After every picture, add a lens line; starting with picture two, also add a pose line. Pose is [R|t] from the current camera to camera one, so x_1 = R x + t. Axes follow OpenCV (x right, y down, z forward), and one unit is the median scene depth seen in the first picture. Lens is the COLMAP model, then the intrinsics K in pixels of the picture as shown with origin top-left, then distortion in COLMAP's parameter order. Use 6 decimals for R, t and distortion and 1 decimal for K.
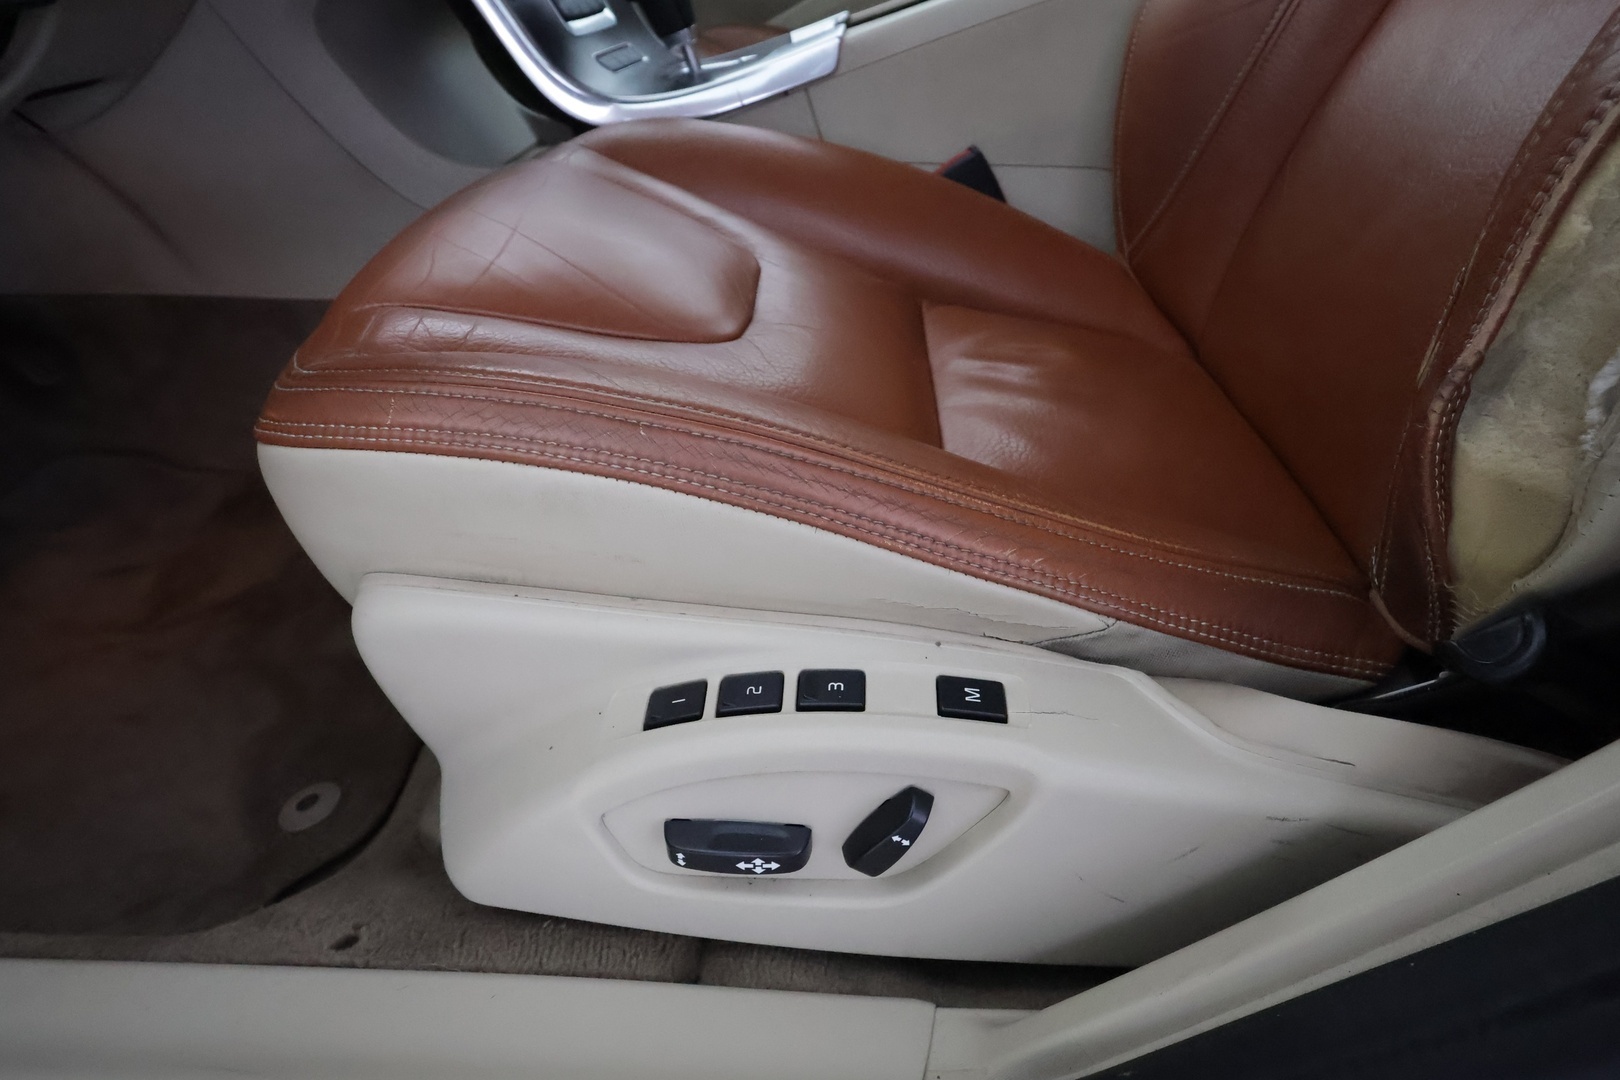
lens RADIAL K [[899.9, 0, 809.3], [0, 899.9, 546.2], [0, 0, 1]] dist [-0.000725, 0.000775]
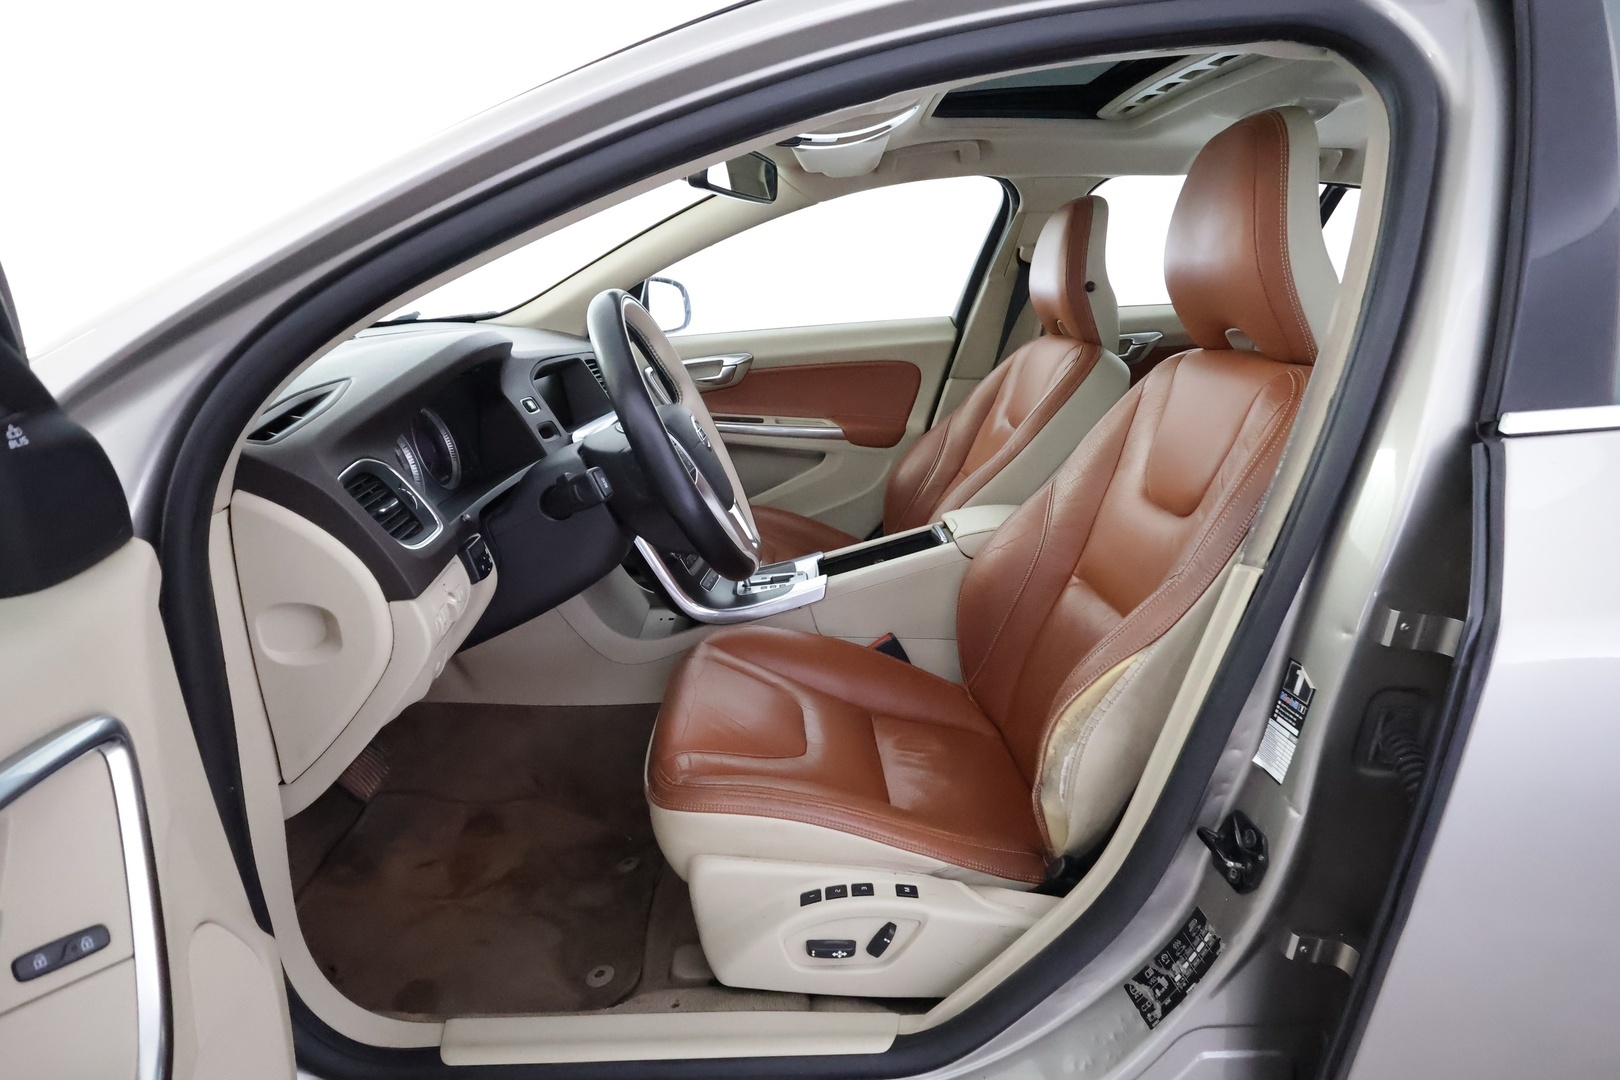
lens RADIAL K [[896.8, 0, 824.7], [0, 896.8, 544.5], [0, 0, 1]] dist [-0.005185, -0.000155]
pose [[0.993592, 0.010061, 0.112576, -0.445749], [0.025059, 0.951629, -0.306224, -0.029060], [-0.110211, 0.307083, 0.945280, -2.182888]]
